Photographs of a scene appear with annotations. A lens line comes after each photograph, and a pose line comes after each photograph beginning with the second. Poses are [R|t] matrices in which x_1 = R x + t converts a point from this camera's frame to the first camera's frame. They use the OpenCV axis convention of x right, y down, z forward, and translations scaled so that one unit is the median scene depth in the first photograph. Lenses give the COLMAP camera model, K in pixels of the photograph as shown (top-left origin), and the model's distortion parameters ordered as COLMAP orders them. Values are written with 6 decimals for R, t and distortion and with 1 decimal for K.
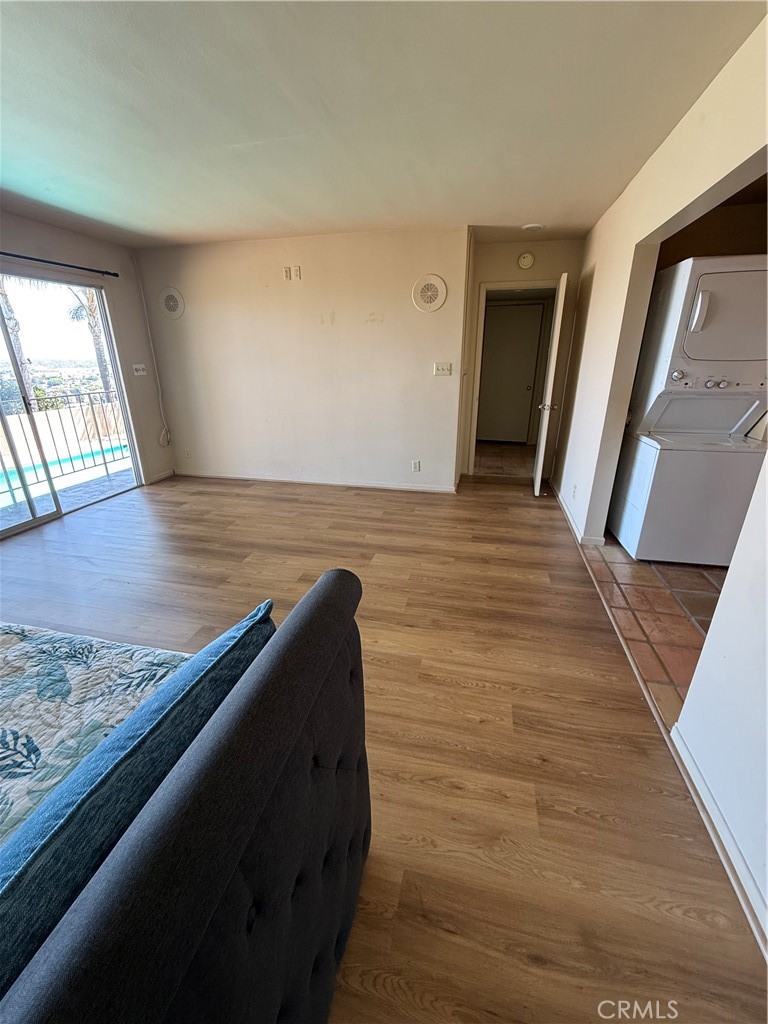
lens RADIAL K [[409.7, 0, 385.4], [0, 409.7, 508.7], [0, 0, 1]] dist [-0.001285, 0.000570]
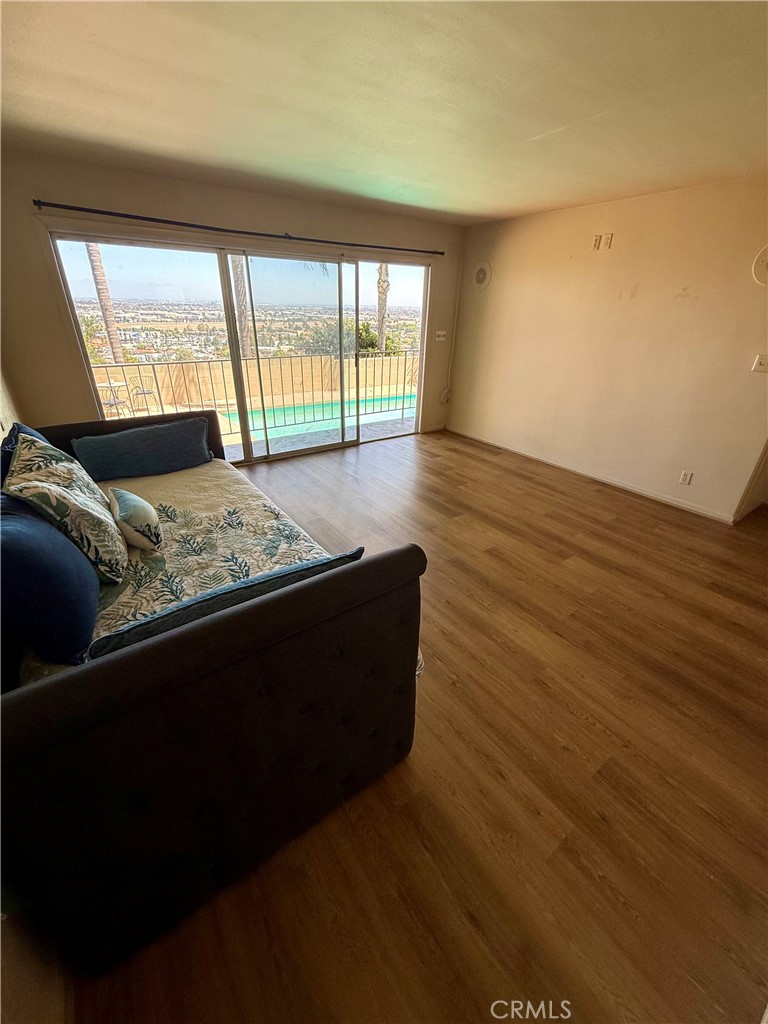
lens RADIAL K [[409.7, 0, 385.4], [0, 409.7, 508.7], [0, 0, 1]] dist [-0.001285, 0.000570]
pose [[0.754882, 0.309445, -0.578270, 0.132975], [-0.254958, 0.950805, 0.175971, -0.041868], [0.604276, 0.014597, 0.796642, -0.026971]]
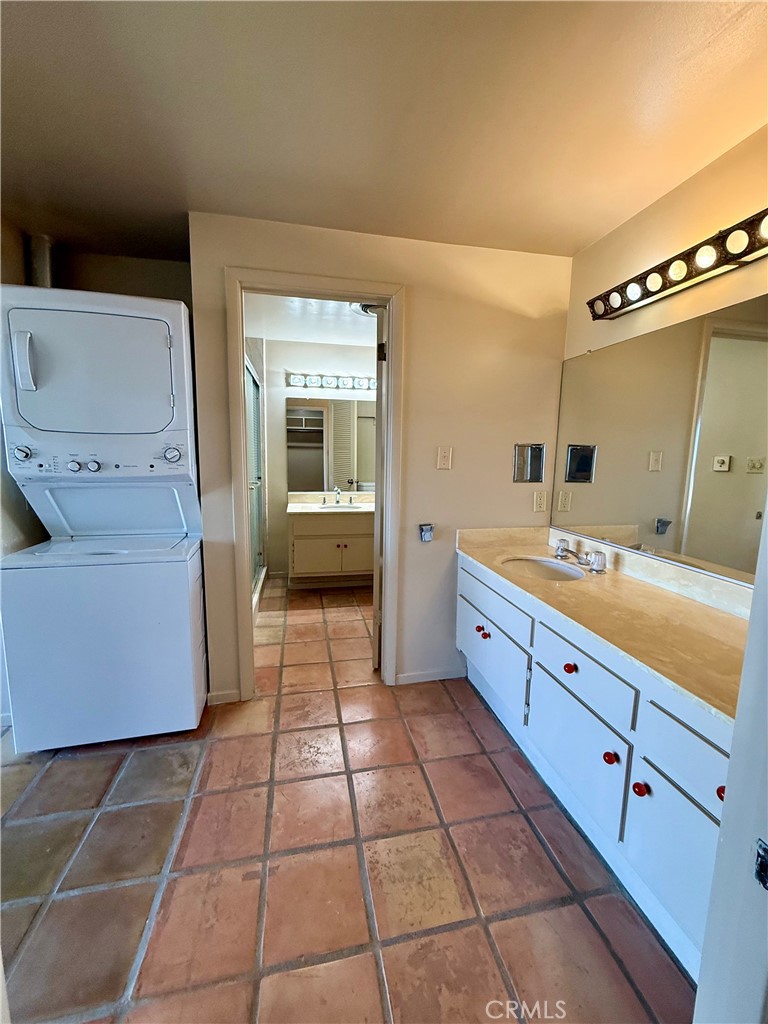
lens RADIAL K [[409.7, 0, 385.4], [0, 409.7, 508.7], [0, 0, 1]] dist [-0.001285, 0.000570]
pose [[0.903536, -0.041020, 0.426545, 0.645055], [0.133311, 0.972920, -0.188824, -0.028346], [-0.407249, 0.227472, 0.884537, 0.145267]]
